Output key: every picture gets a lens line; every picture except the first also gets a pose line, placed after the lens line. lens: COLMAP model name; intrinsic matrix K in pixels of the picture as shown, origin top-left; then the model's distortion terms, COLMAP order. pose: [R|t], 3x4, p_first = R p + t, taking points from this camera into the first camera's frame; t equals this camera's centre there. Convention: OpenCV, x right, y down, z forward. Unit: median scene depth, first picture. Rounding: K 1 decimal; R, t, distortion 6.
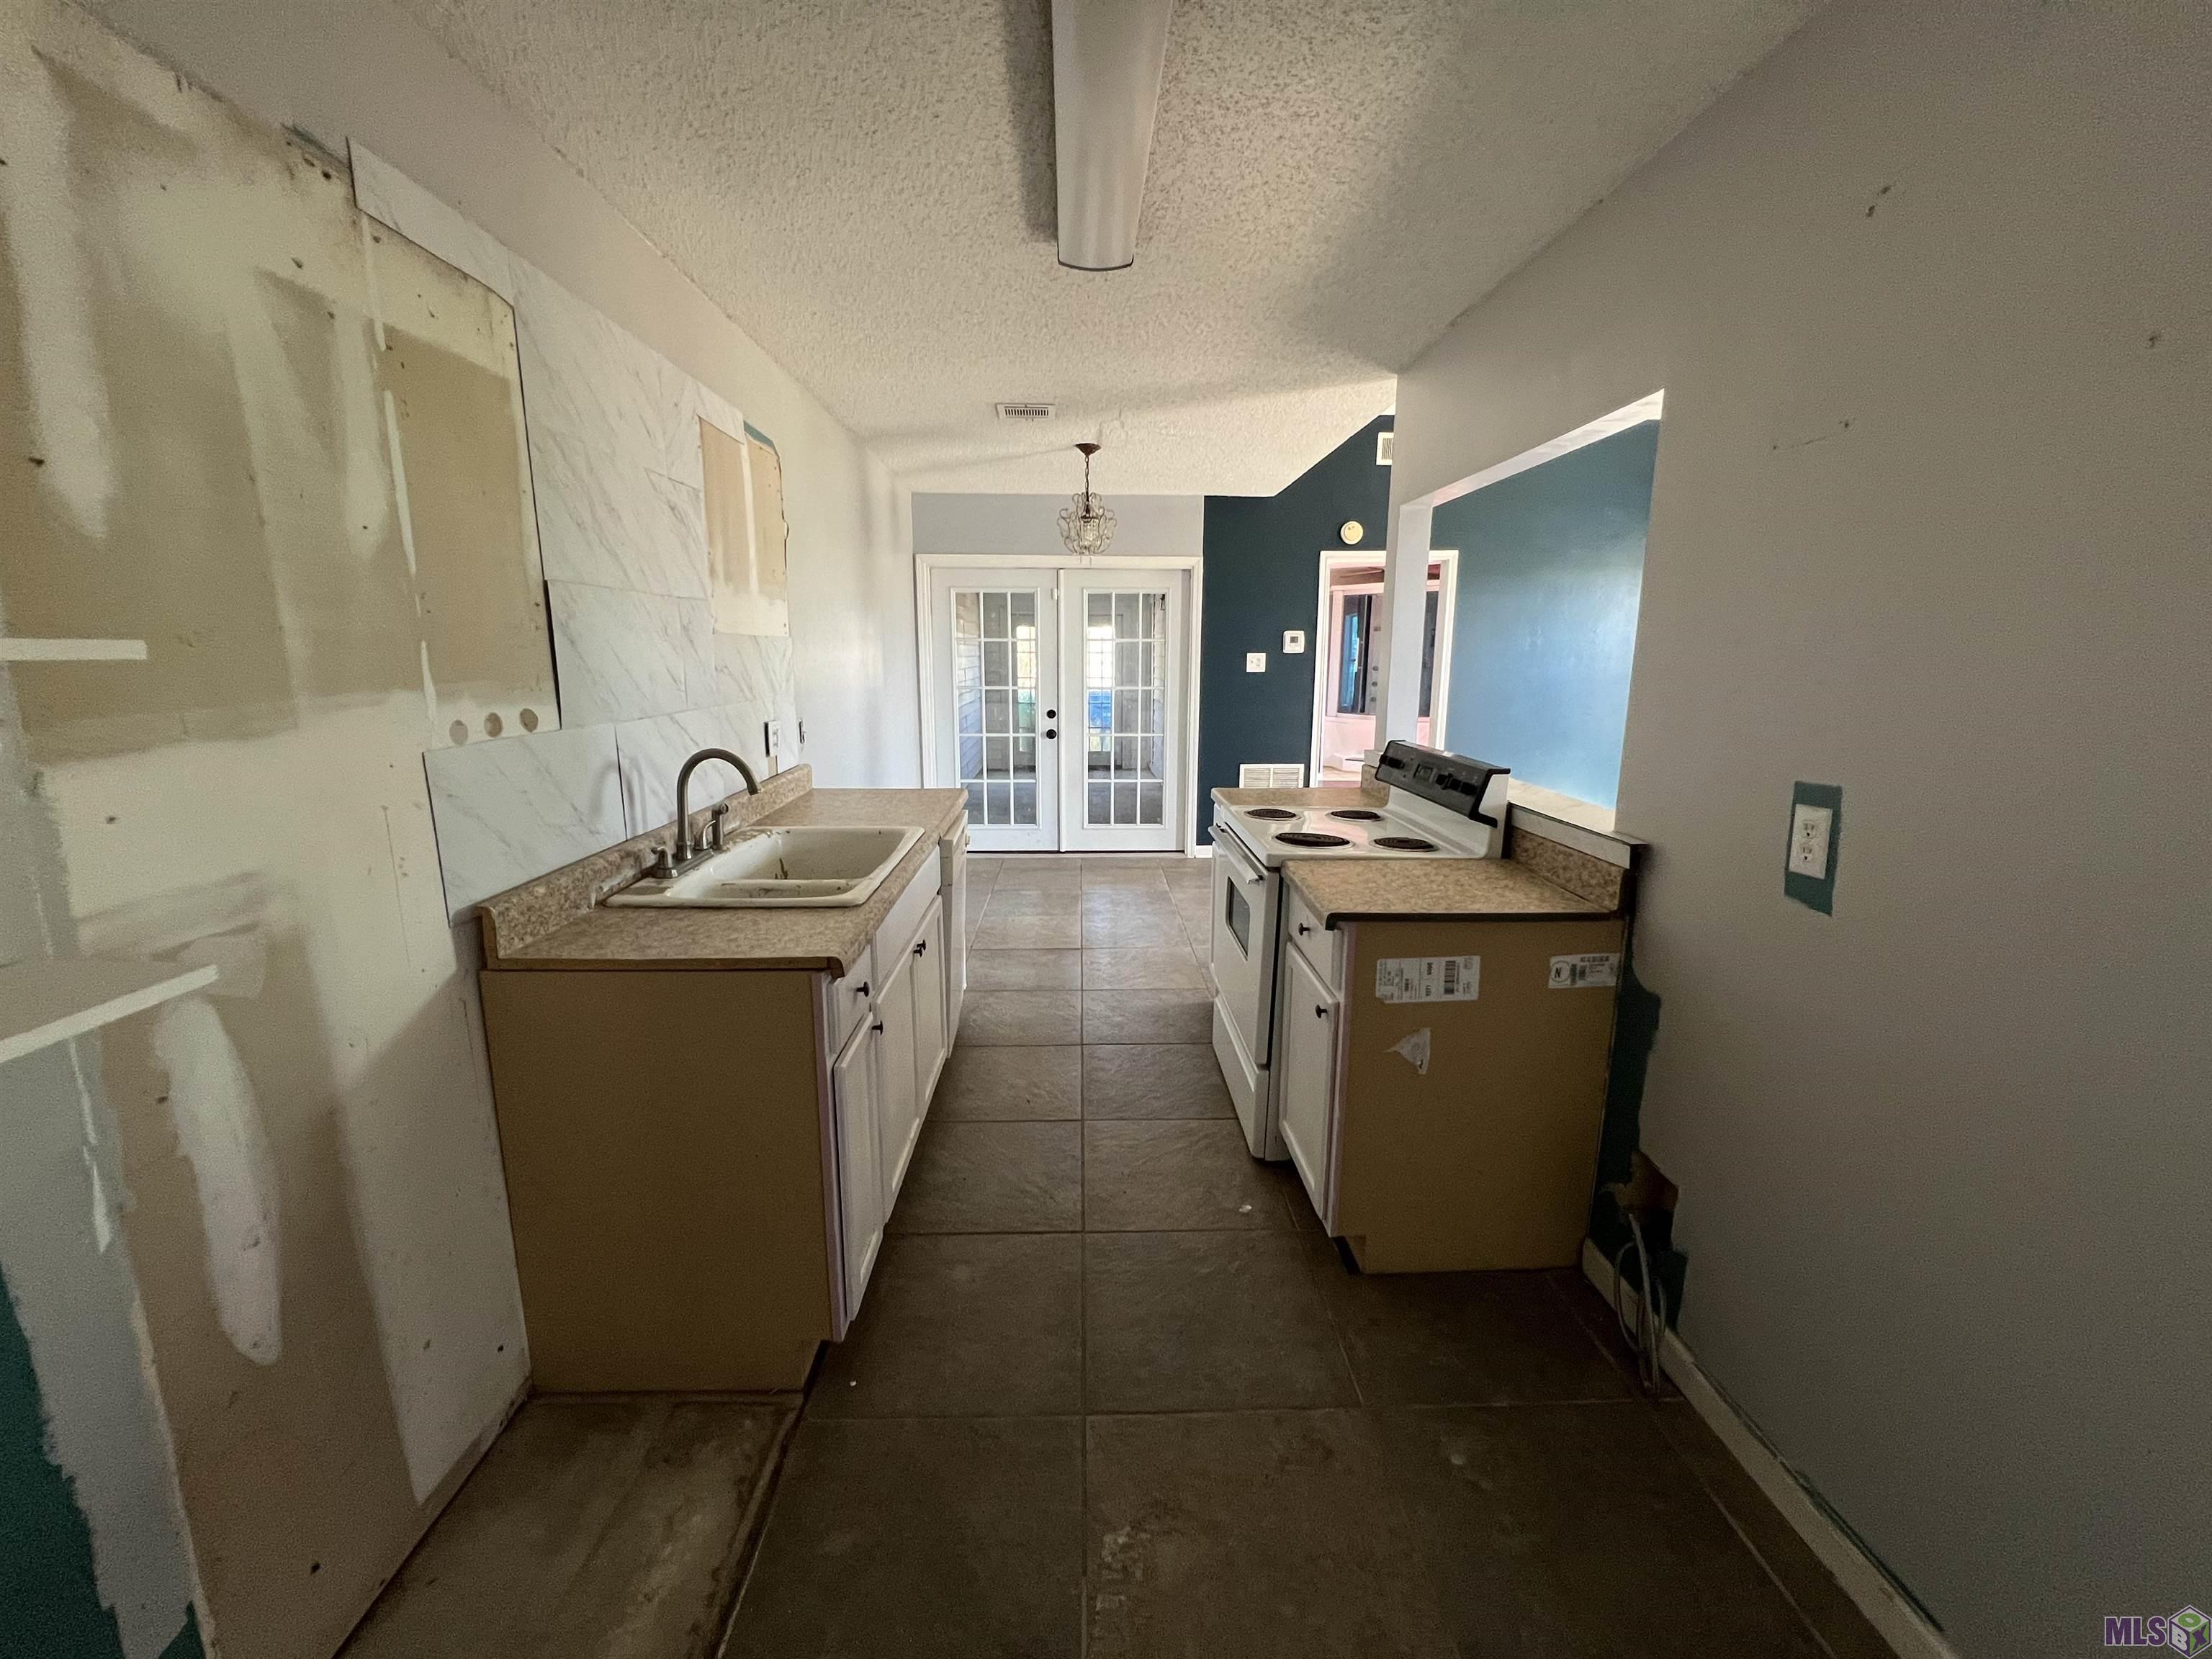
lens RADIAL K [[886.4, 0, 1103.7], [0, 886.4, 820.6], [0, 0, 1]] dist [-0.004862, 0.000078]
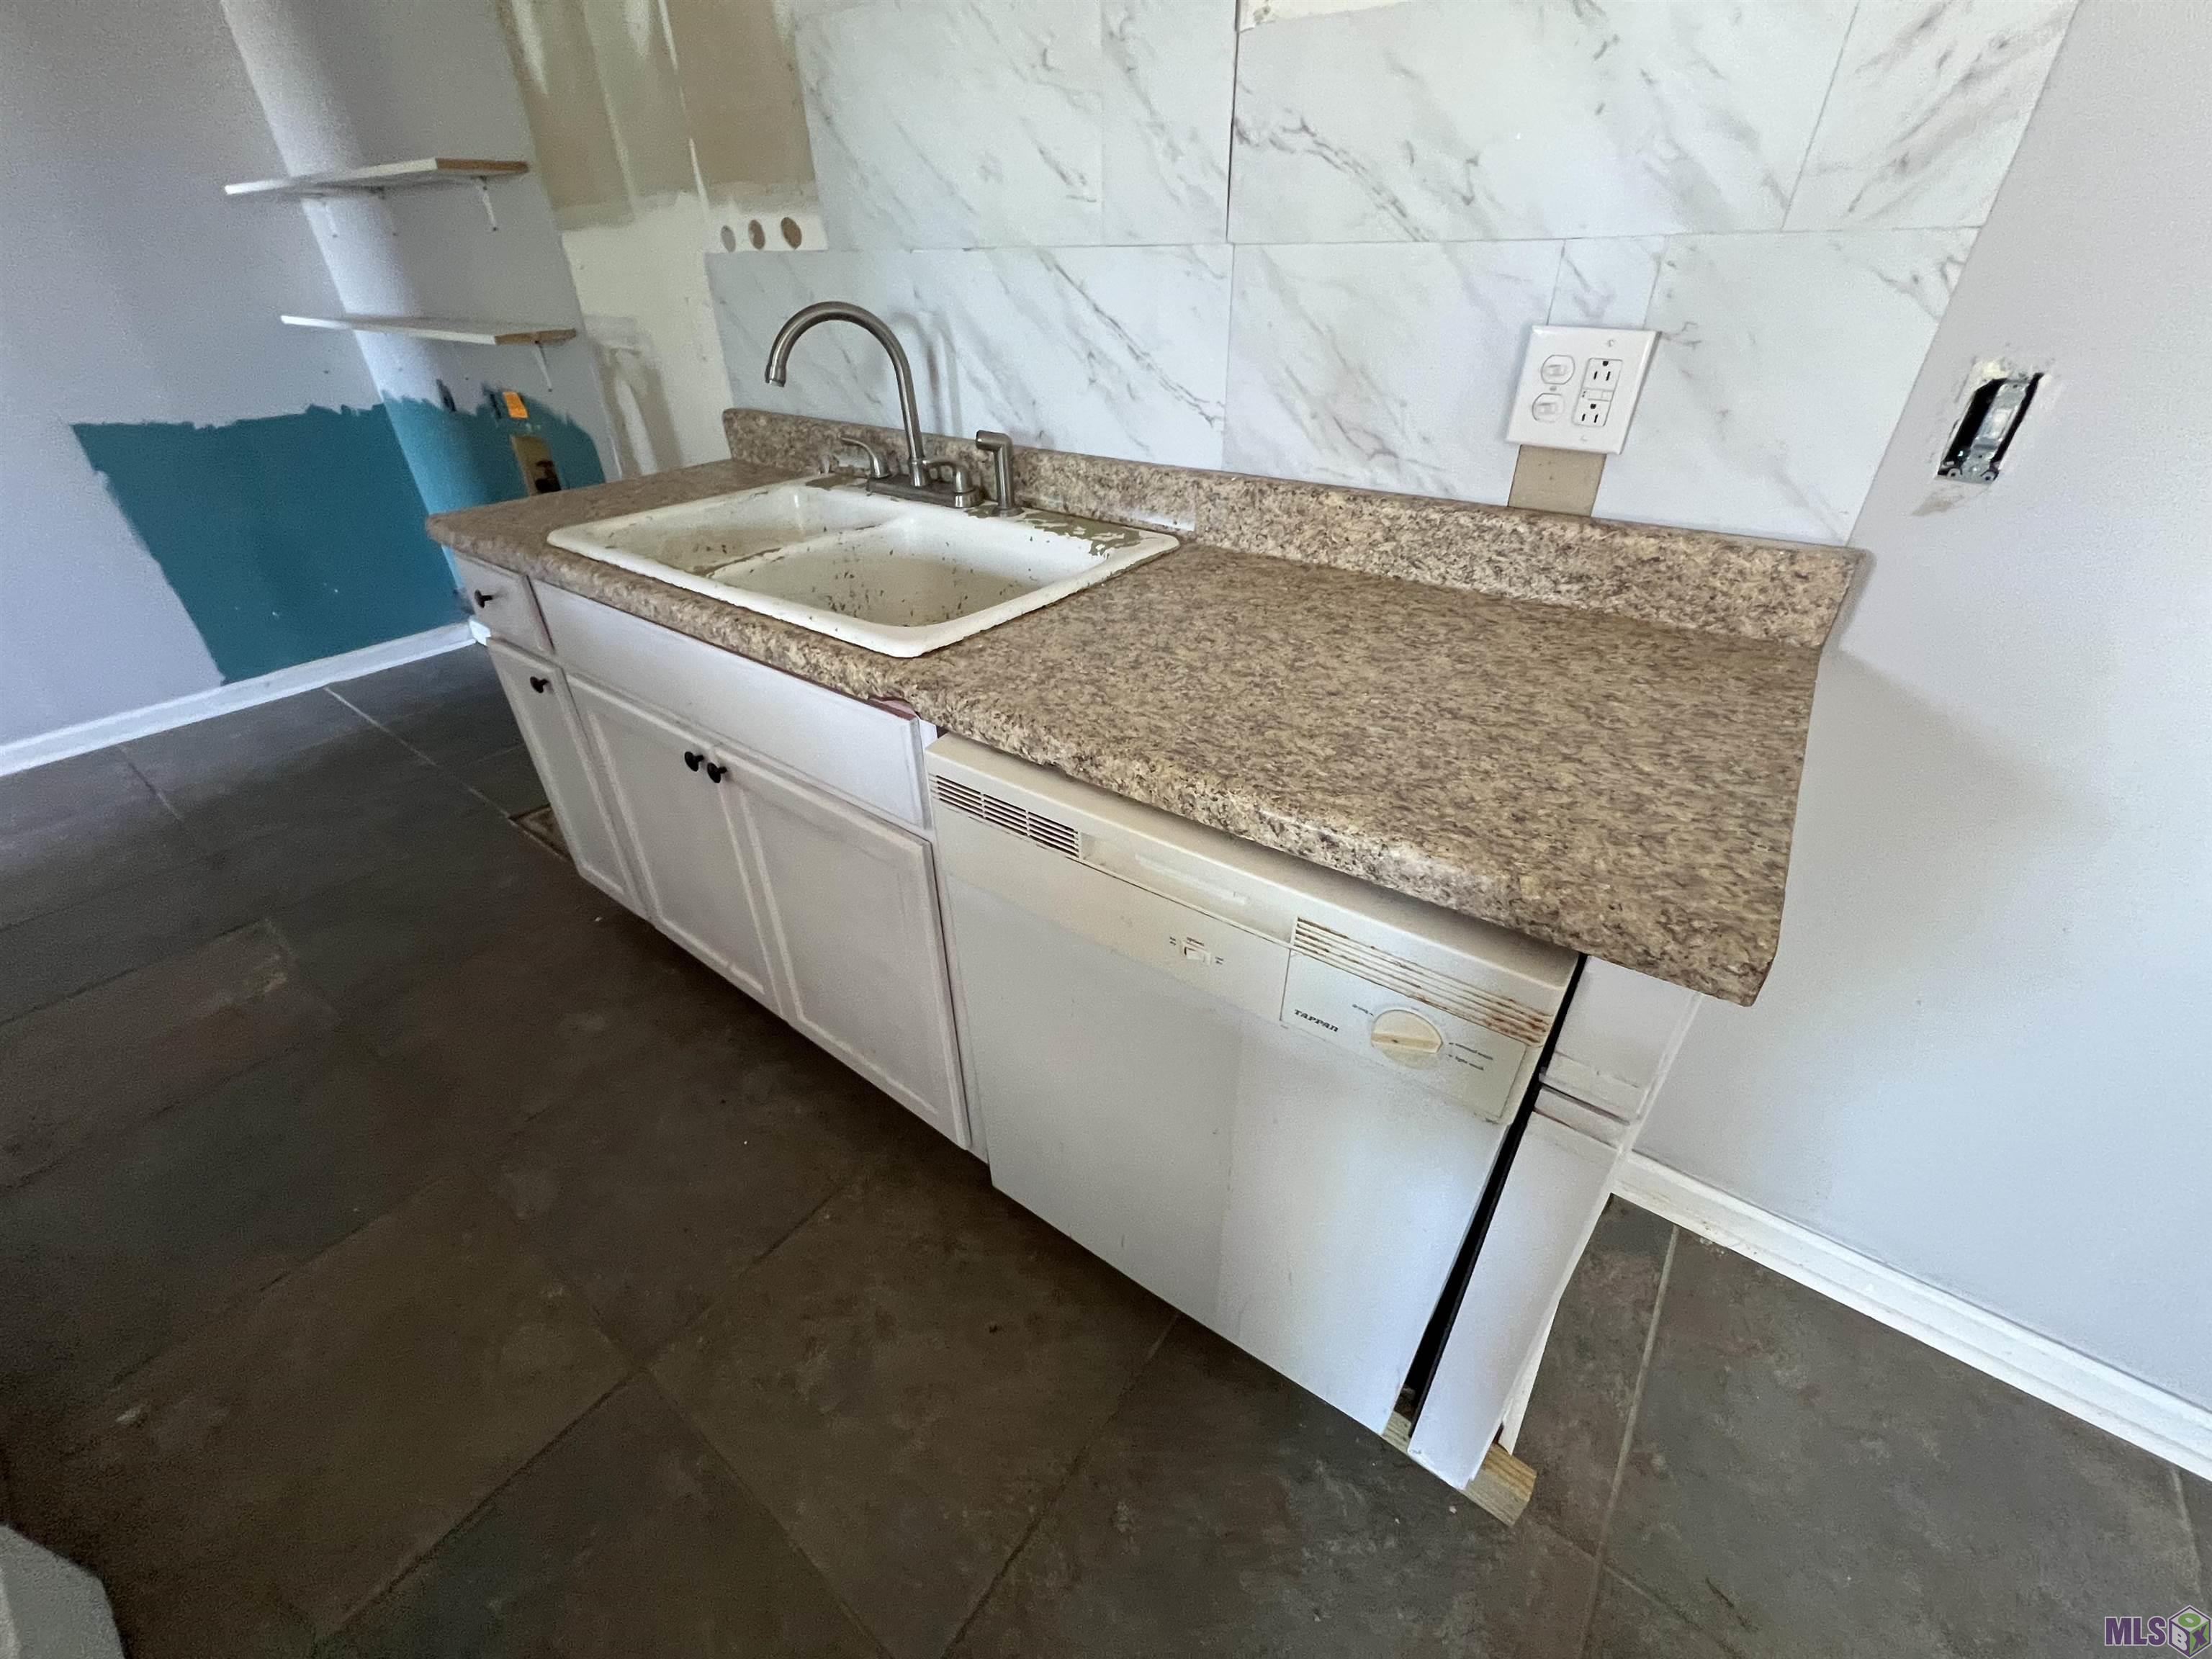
lens RADIAL K [[886.4, 0, 1103.7], [0, 886.4, 820.6], [0, 0, 1]] dist [-0.004862, 0.000078]
pose [[-0.619700, 0.425609, -0.659416, 0.011768], [-0.140917, 0.766200, 0.626961, -0.266186], [0.772085, 0.481450, -0.414838, 1.918483]]
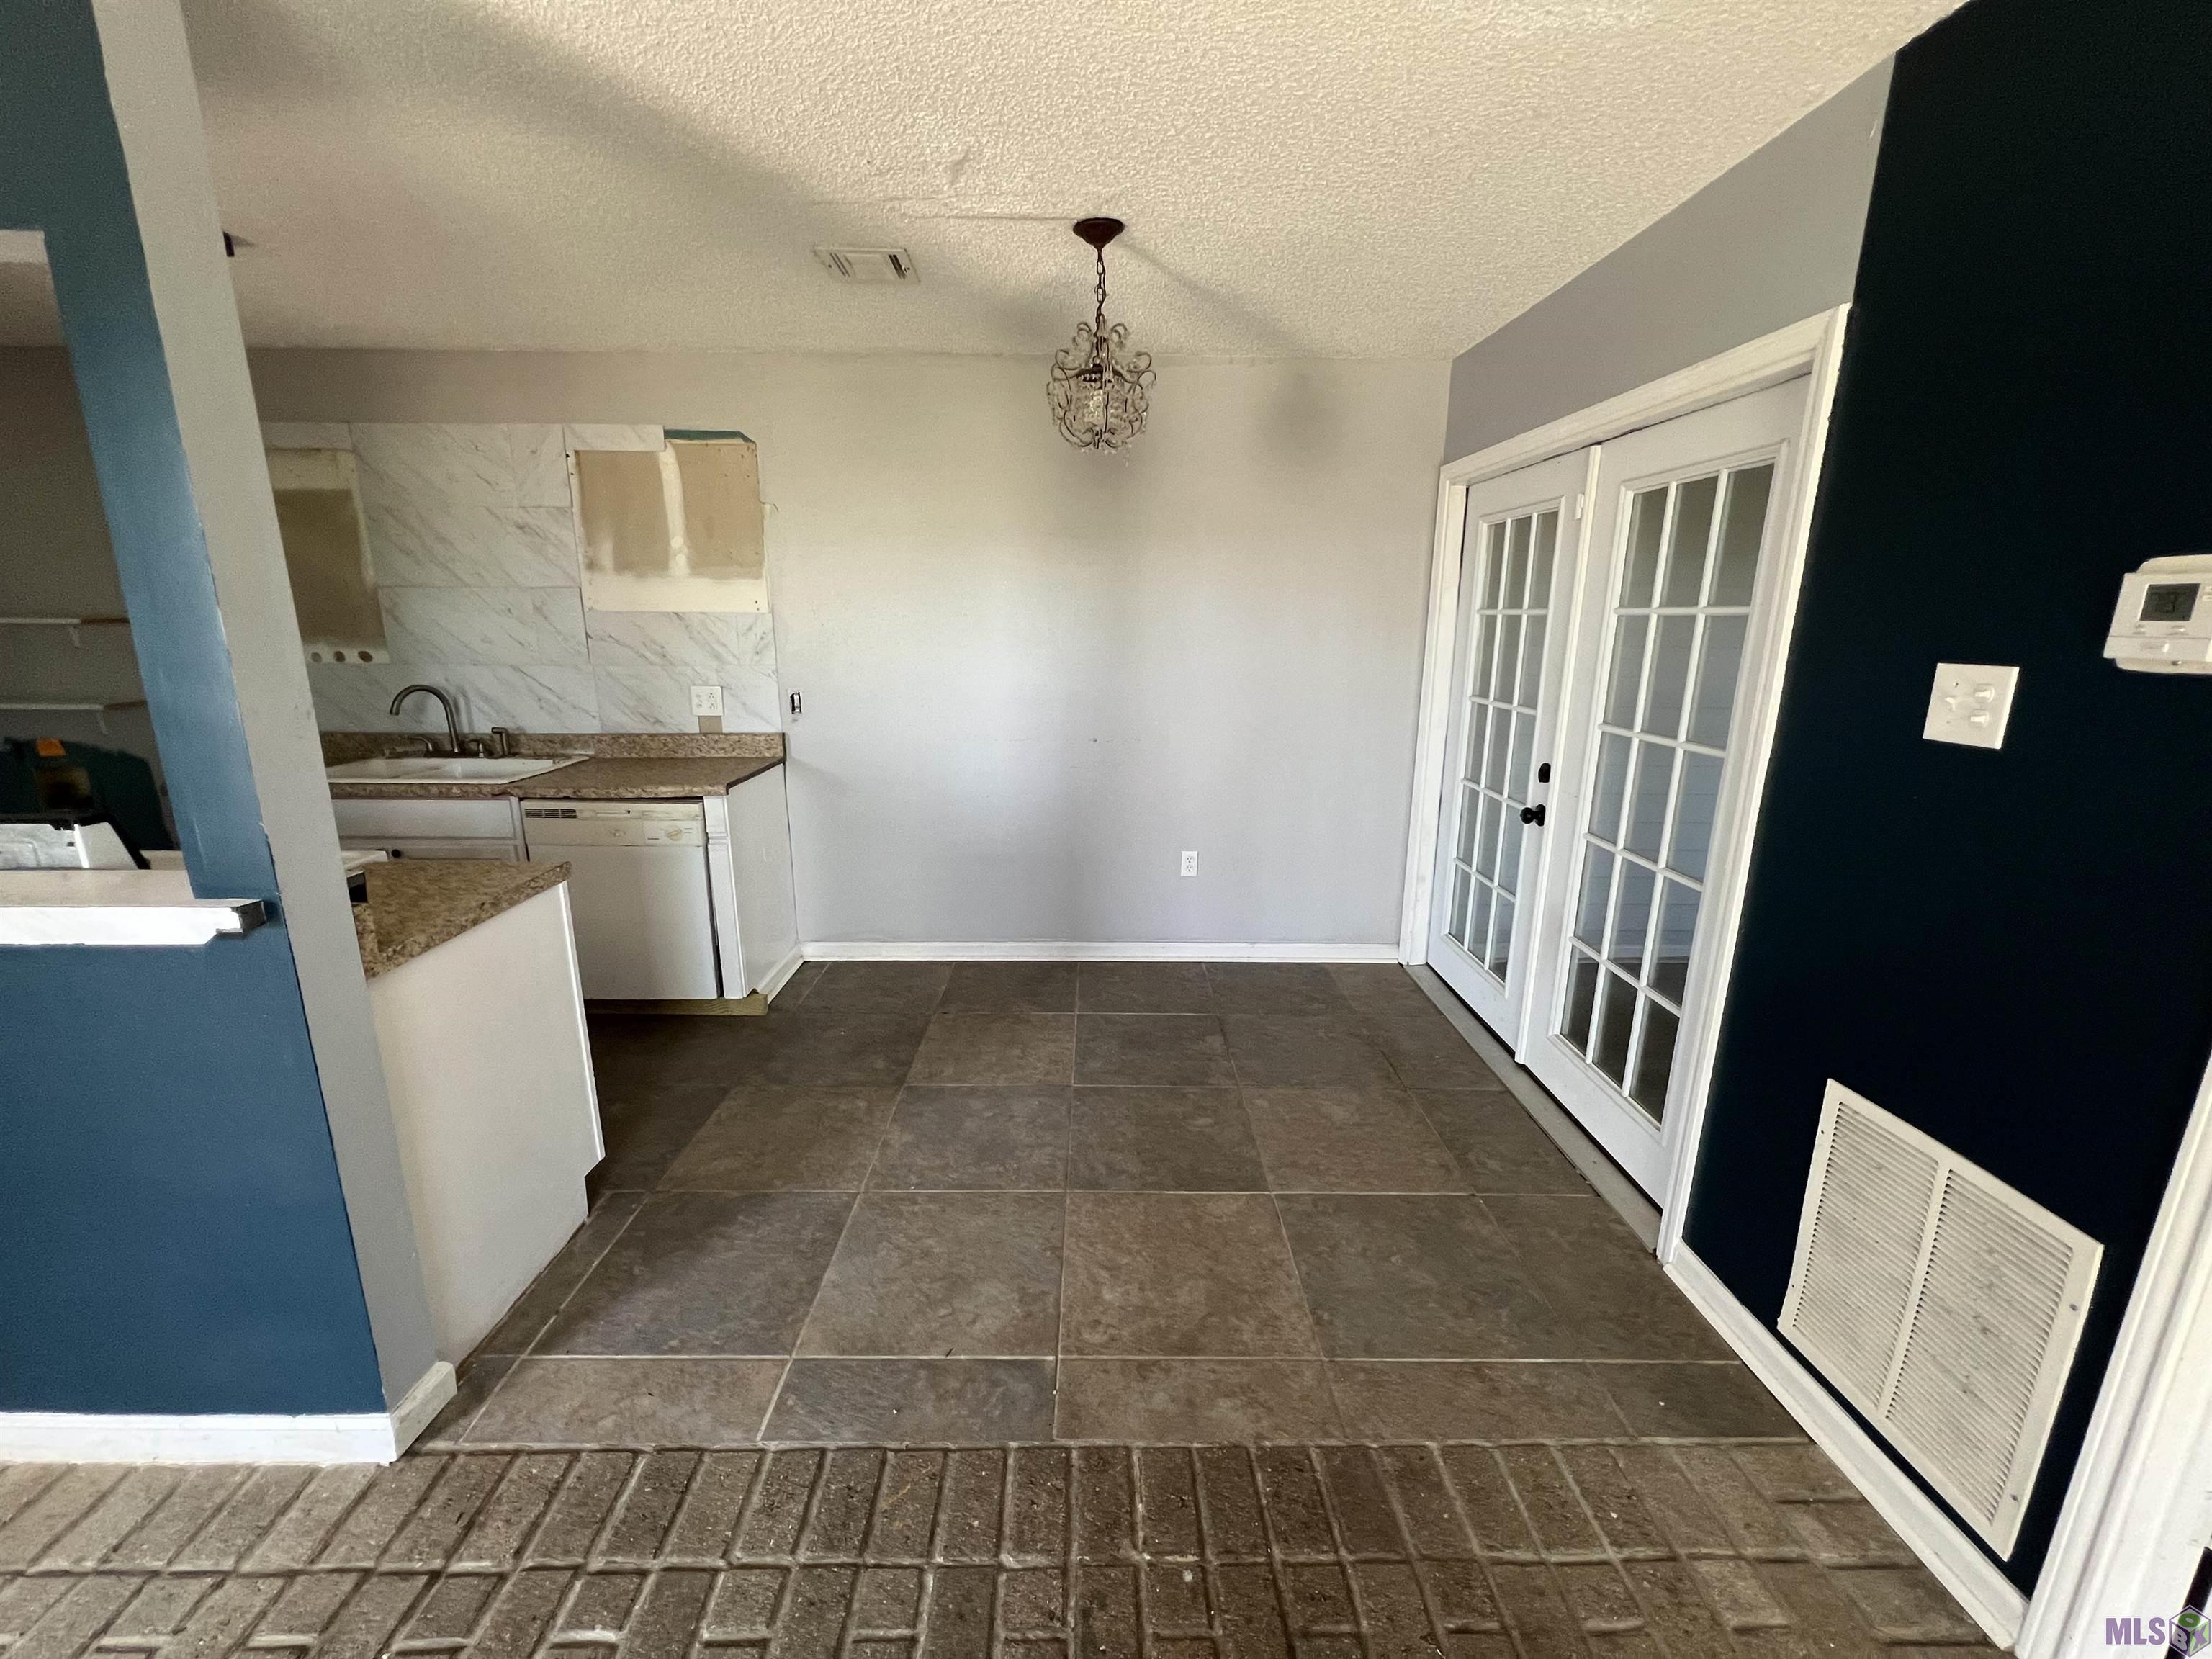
lens RADIAL K [[892.1, 0, 1096.7], [0, 892.1, 821.4], [0, 0, 1]] dist [-0.001364, 0.000194]
pose [[-0.021889, 0.224936, -0.974128, 1.412606], [-0.194577, 0.954771, 0.224839, -0.543451], [0.980643, 0.194464, 0.022868, 2.687358]]
